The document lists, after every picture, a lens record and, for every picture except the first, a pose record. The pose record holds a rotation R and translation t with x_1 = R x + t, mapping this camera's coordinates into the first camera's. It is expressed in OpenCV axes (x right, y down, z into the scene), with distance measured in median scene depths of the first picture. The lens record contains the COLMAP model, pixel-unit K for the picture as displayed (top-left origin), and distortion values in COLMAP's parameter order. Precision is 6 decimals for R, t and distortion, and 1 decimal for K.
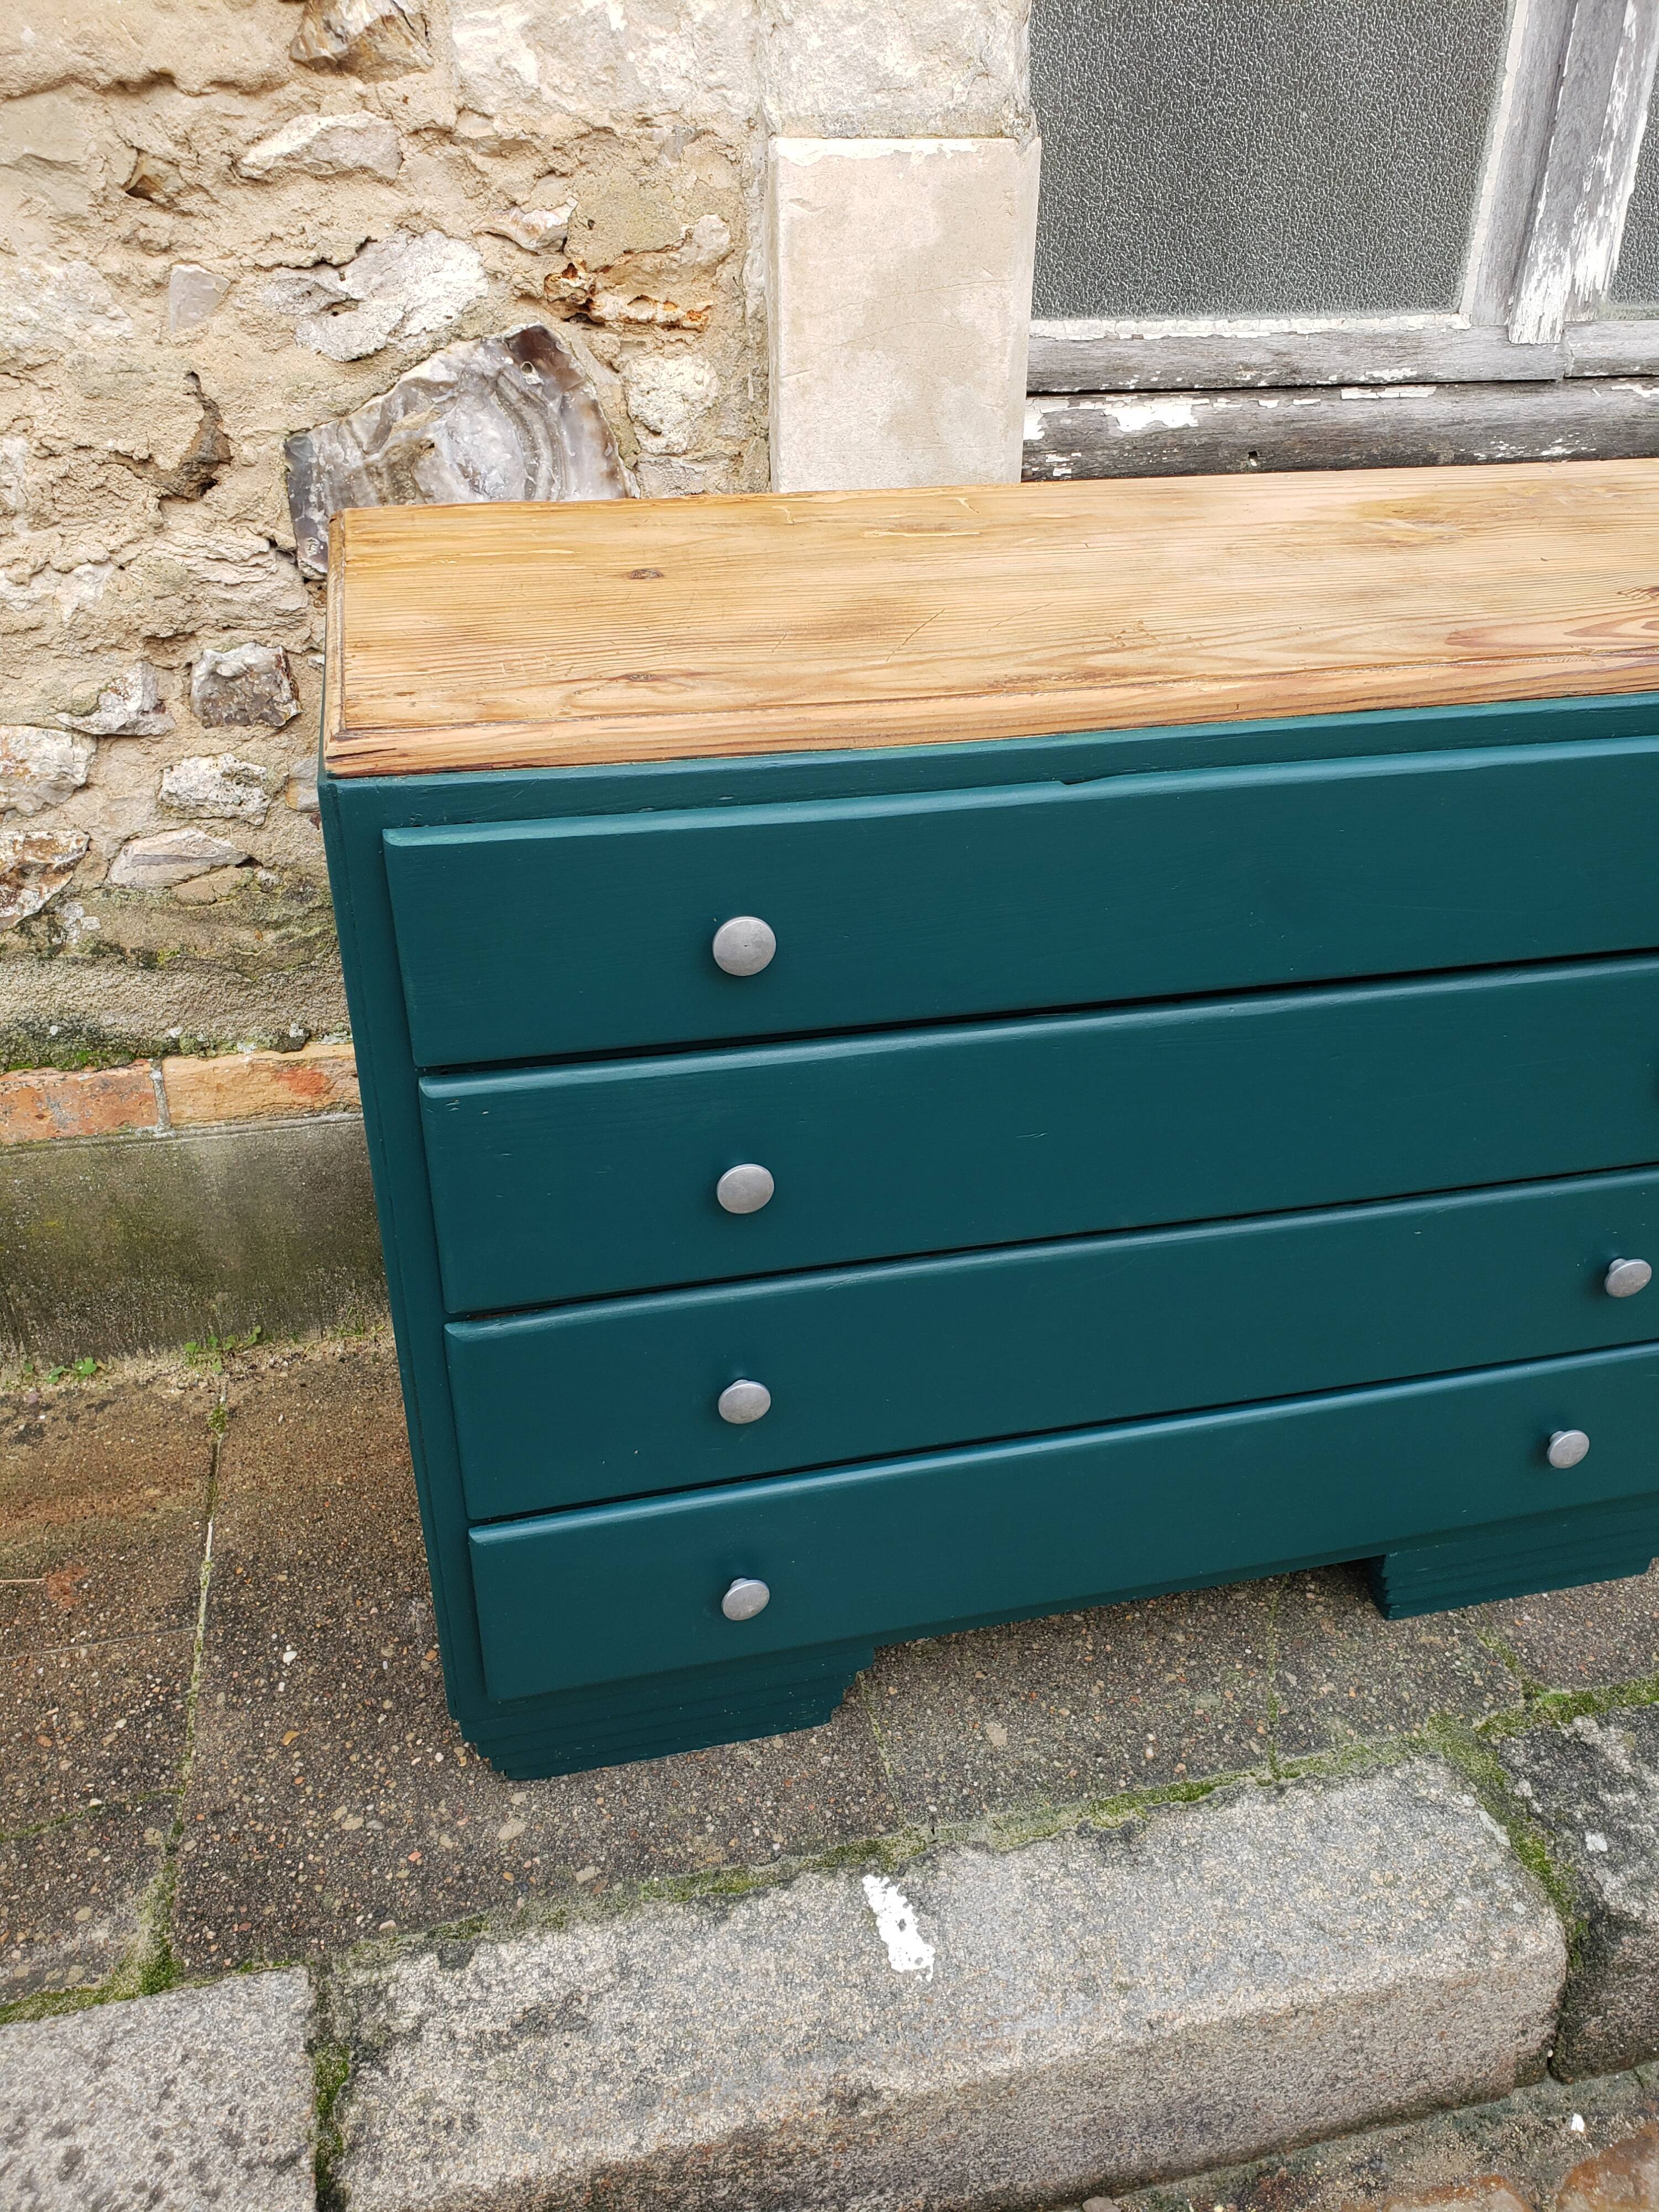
lens RADIAL K [[1735.3, 0, 832.5], [0, 1735.3, 1089.8], [0, 0, 1]] dist [-0.033567, 0.081093]
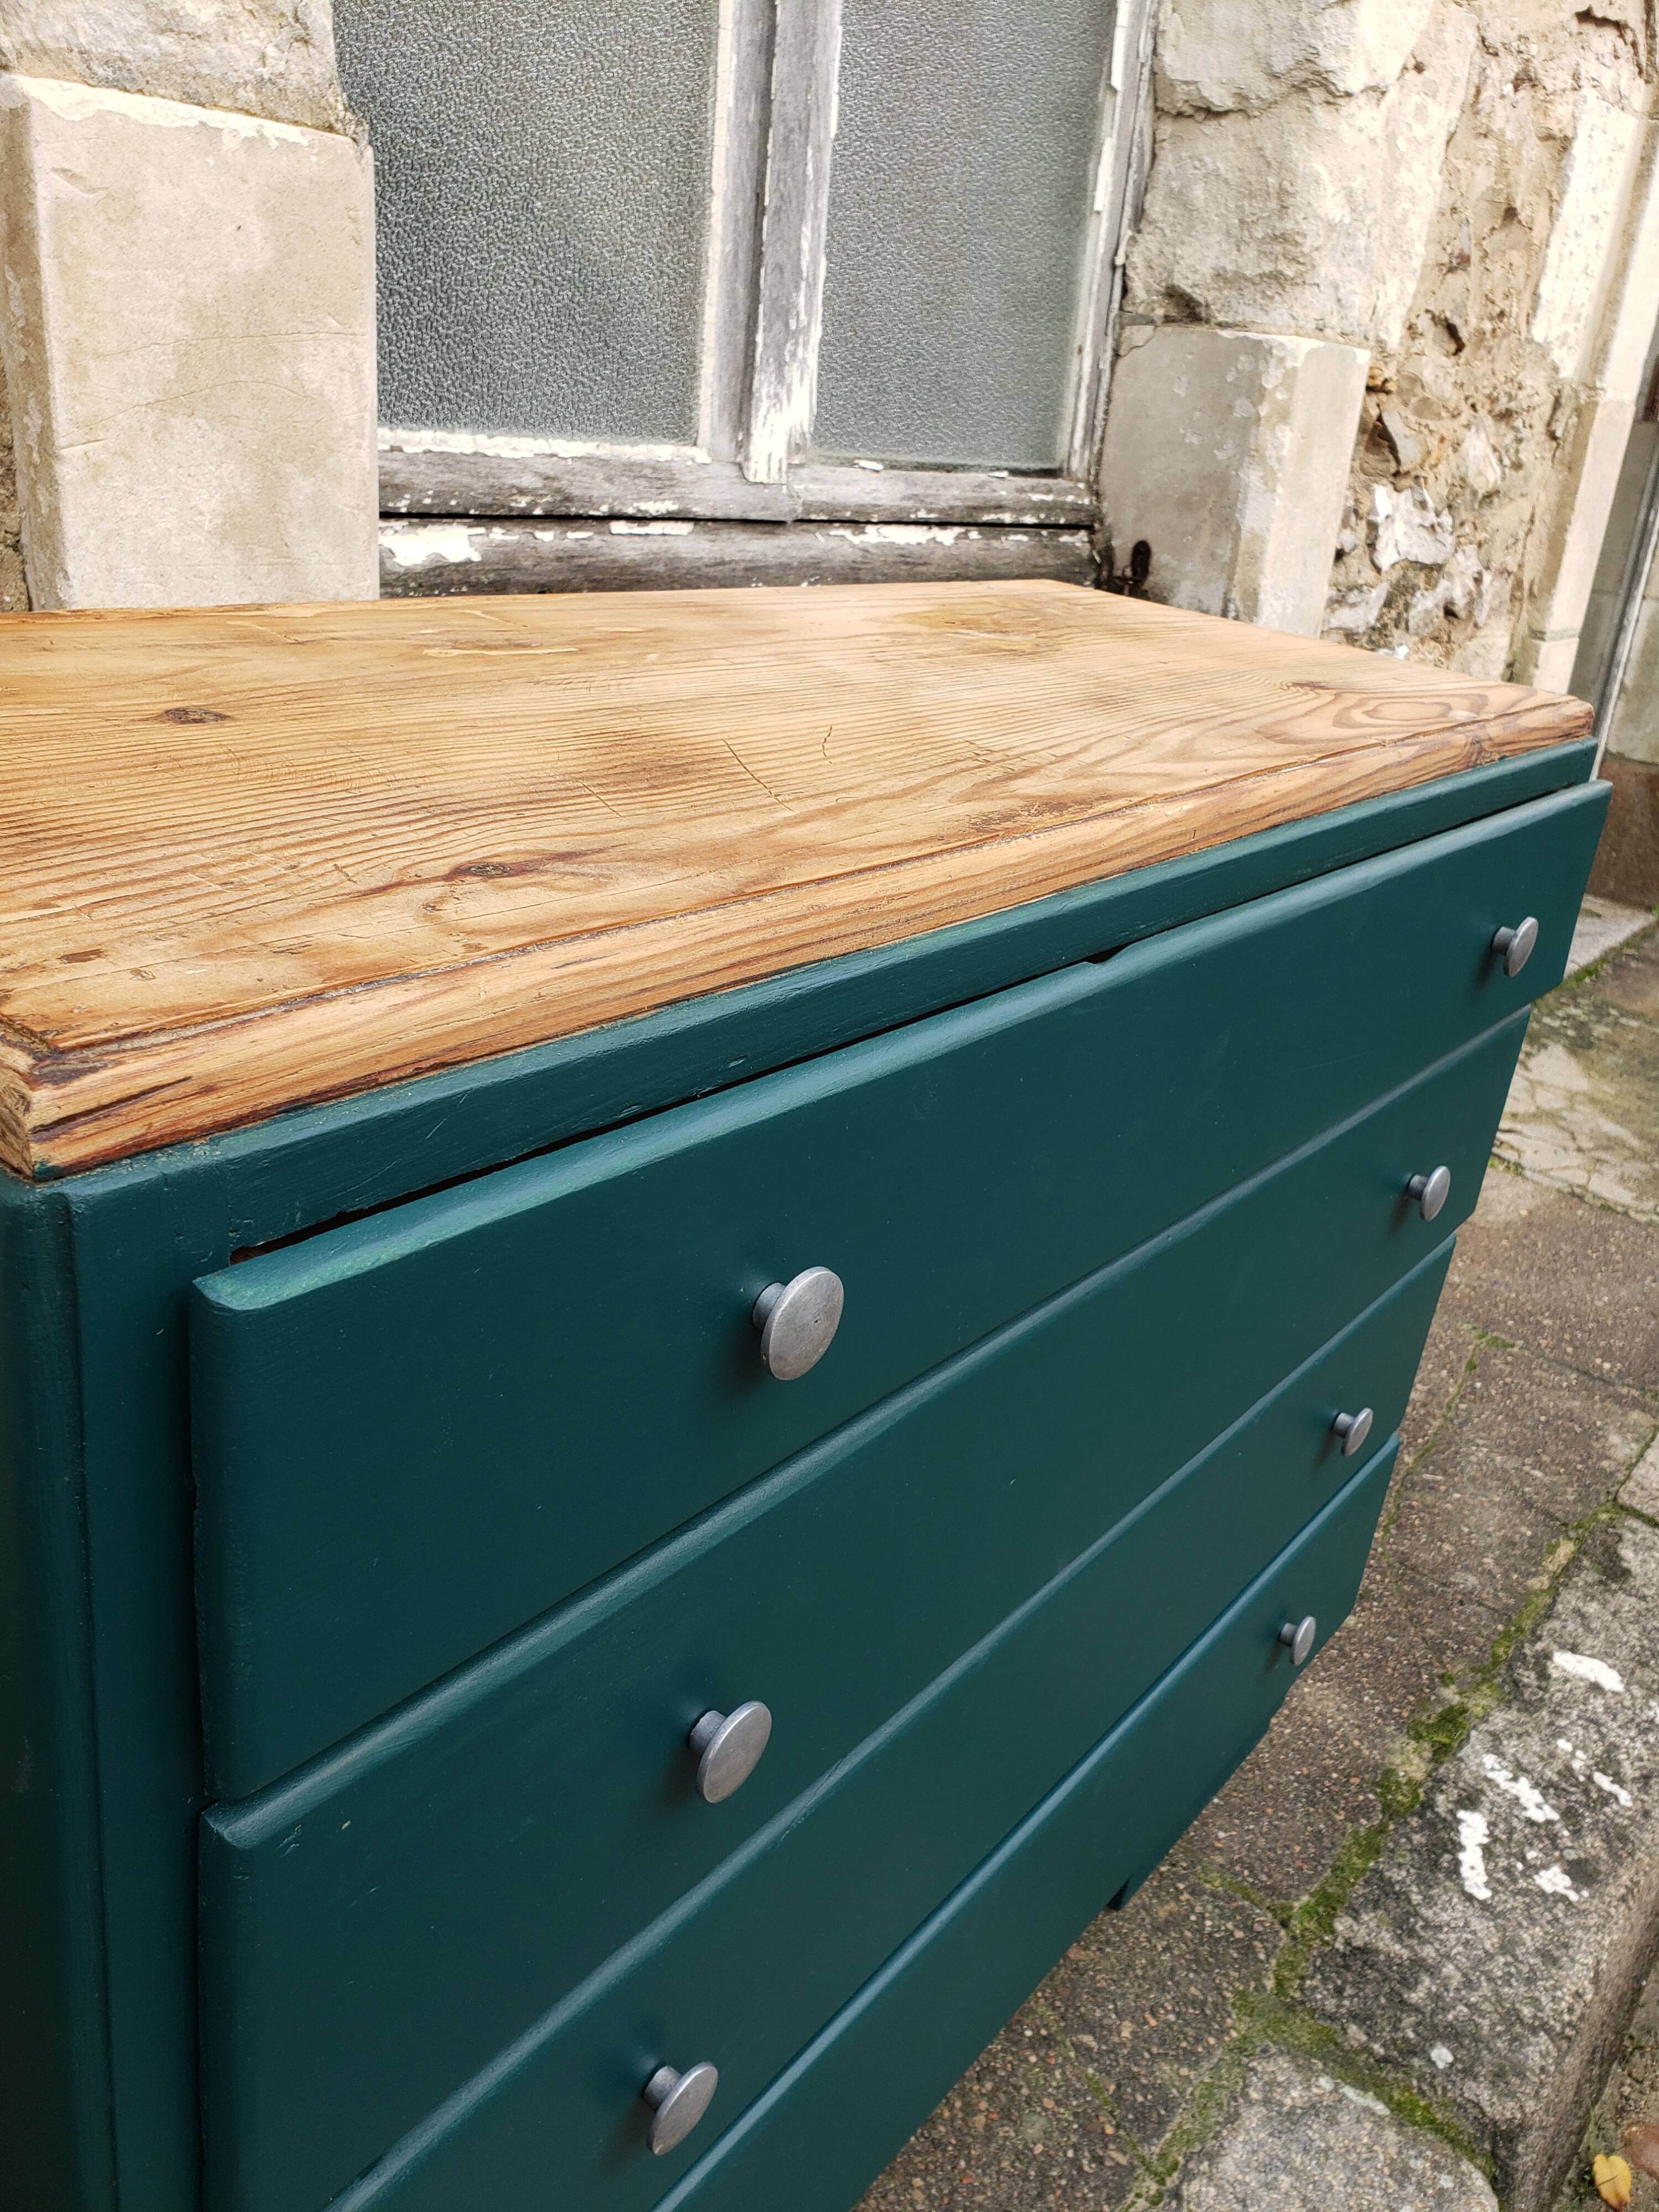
lens RADIAL K [[1750.8, 0, 857.0], [0, 1750.8, 1108.9], [0, 0, 1]] dist [-0.043671, 0.087598]
pose [[0.768524, -0.183251, 0.613018, -0.250898], [0.250597, 0.967772, -0.024867, -0.090940], [-0.588704, 0.172731, 0.789678, 0.377625]]
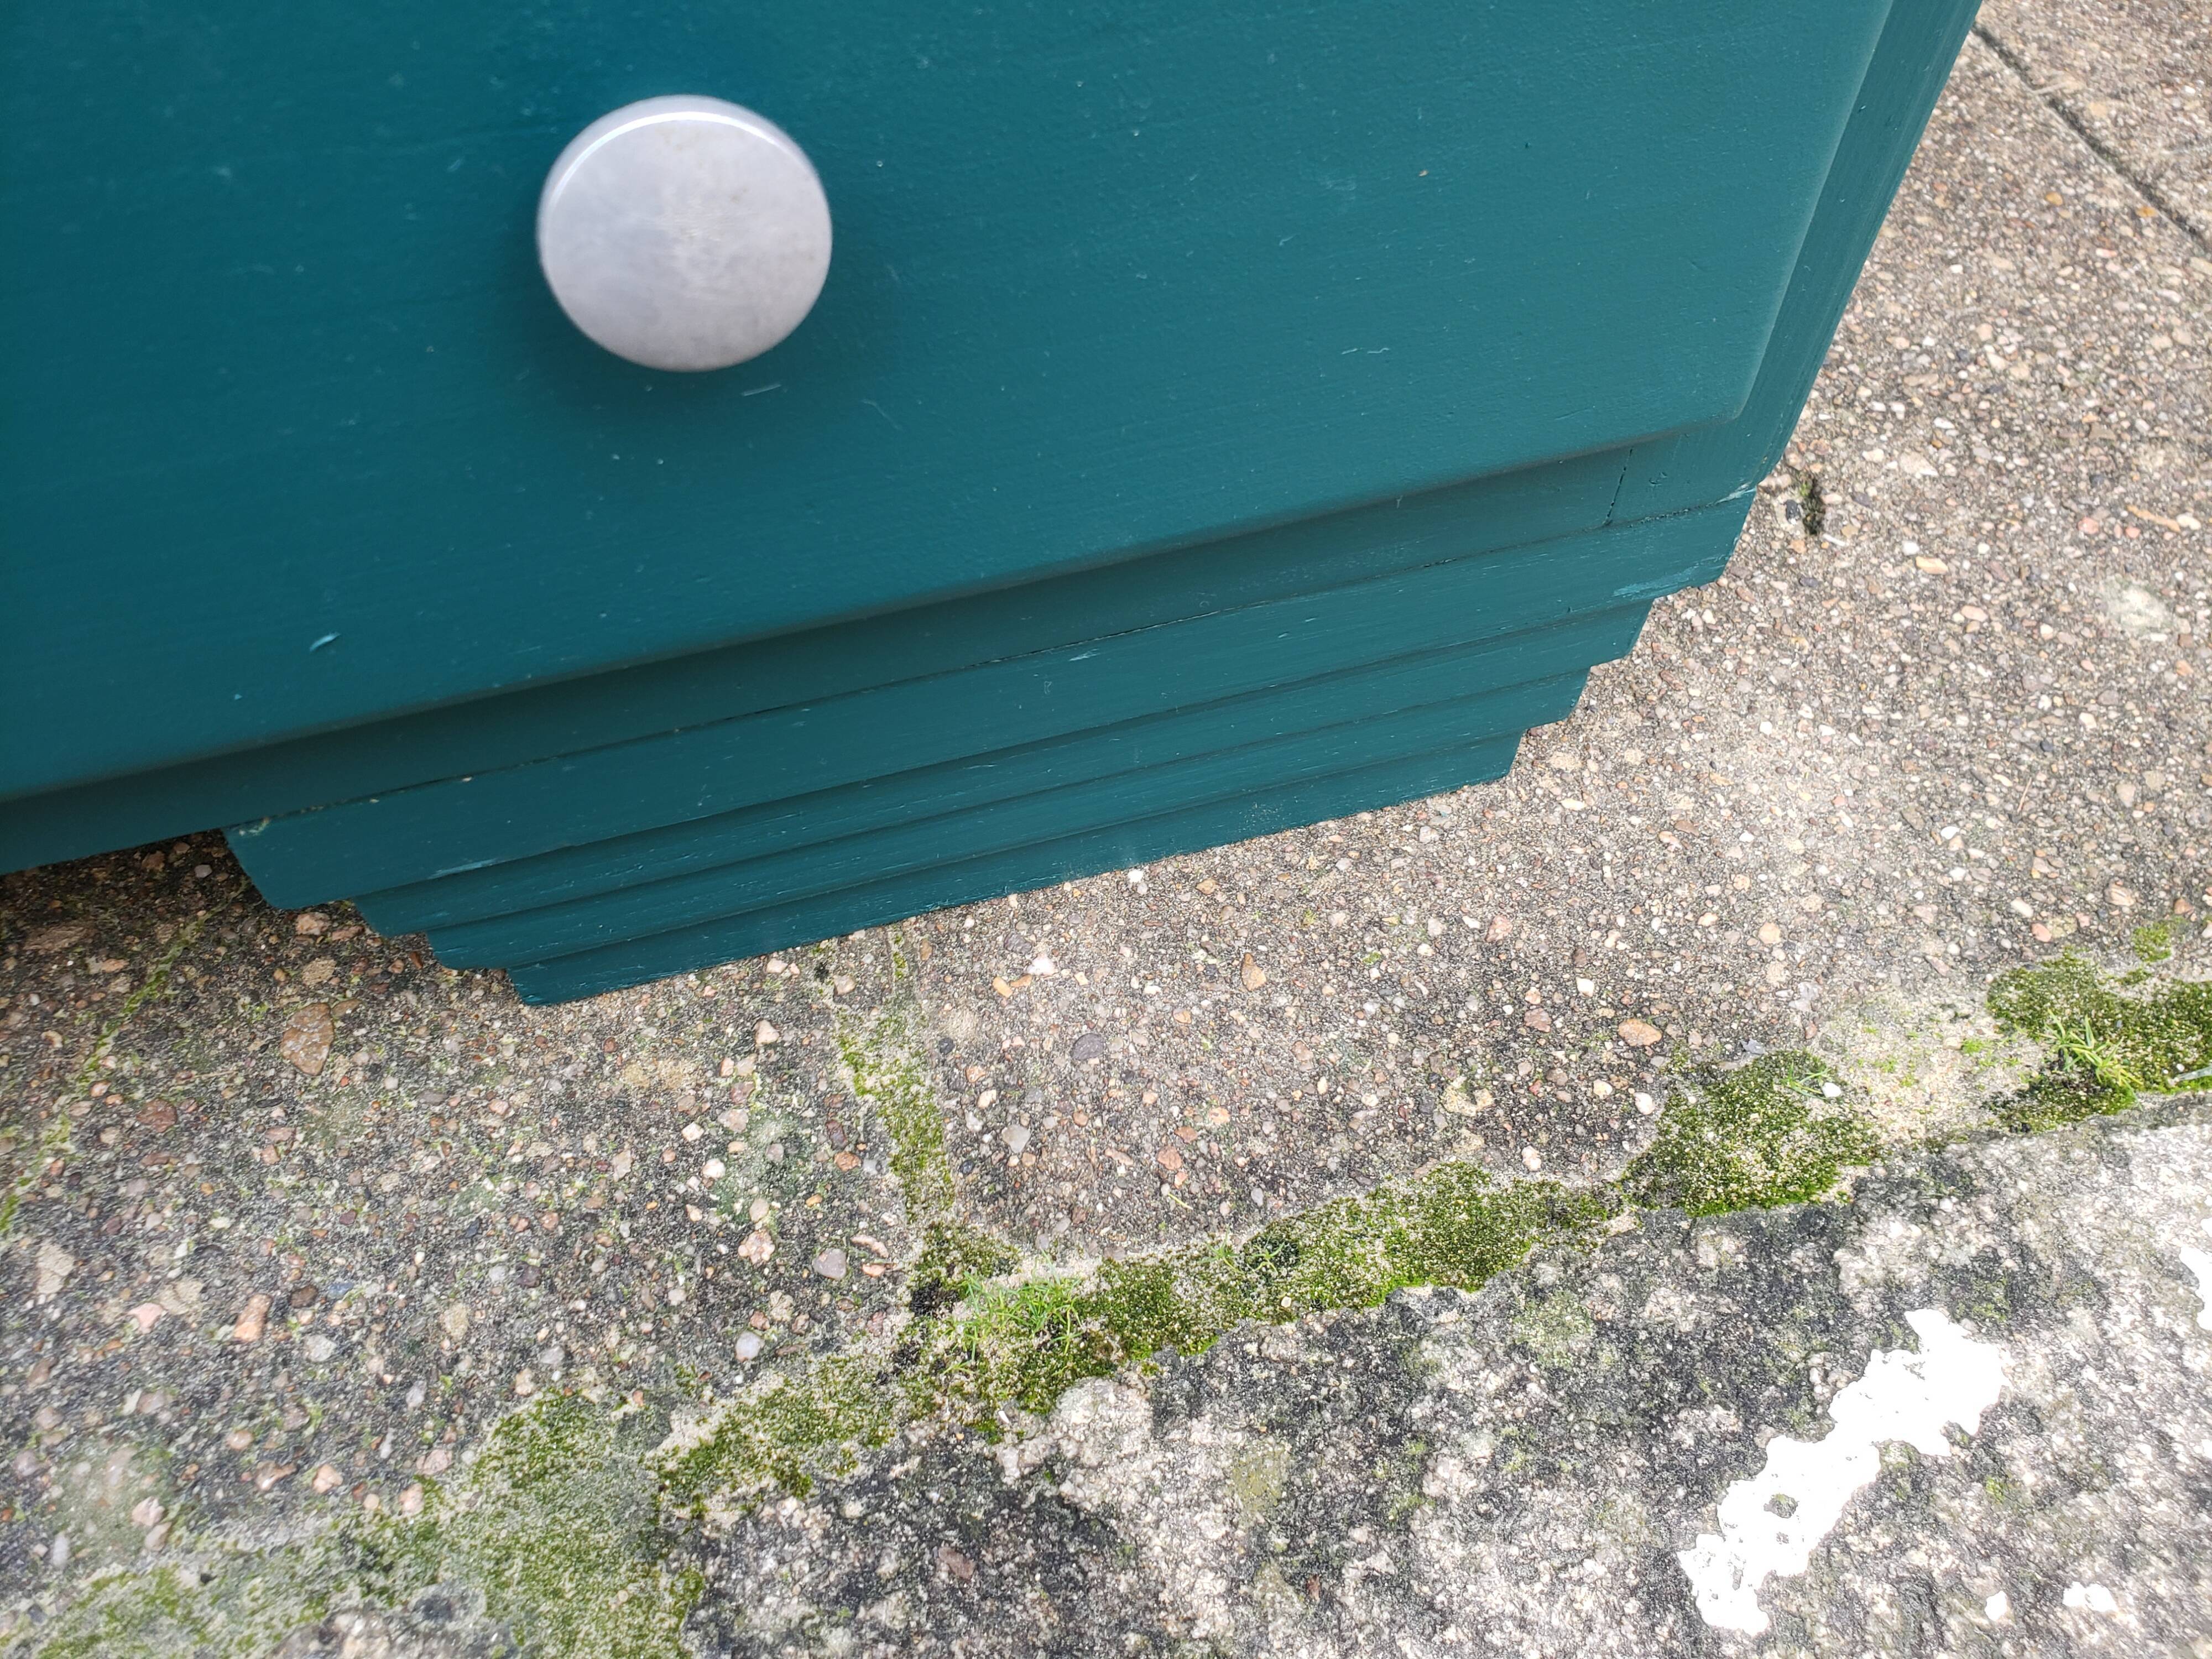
lens RADIAL K [[1717.8, 0, 1081.6], [0, 1717.8, 822.9], [0, 0, 1]] dist [-0.010334, 0.031385]
pose [[0.998694, -0.050993, -0.003136, 0.459166], [0.048590, 0.929077, 0.366681, 0.203162], [-0.015785, -0.366354, 0.930341, 0.838491]]
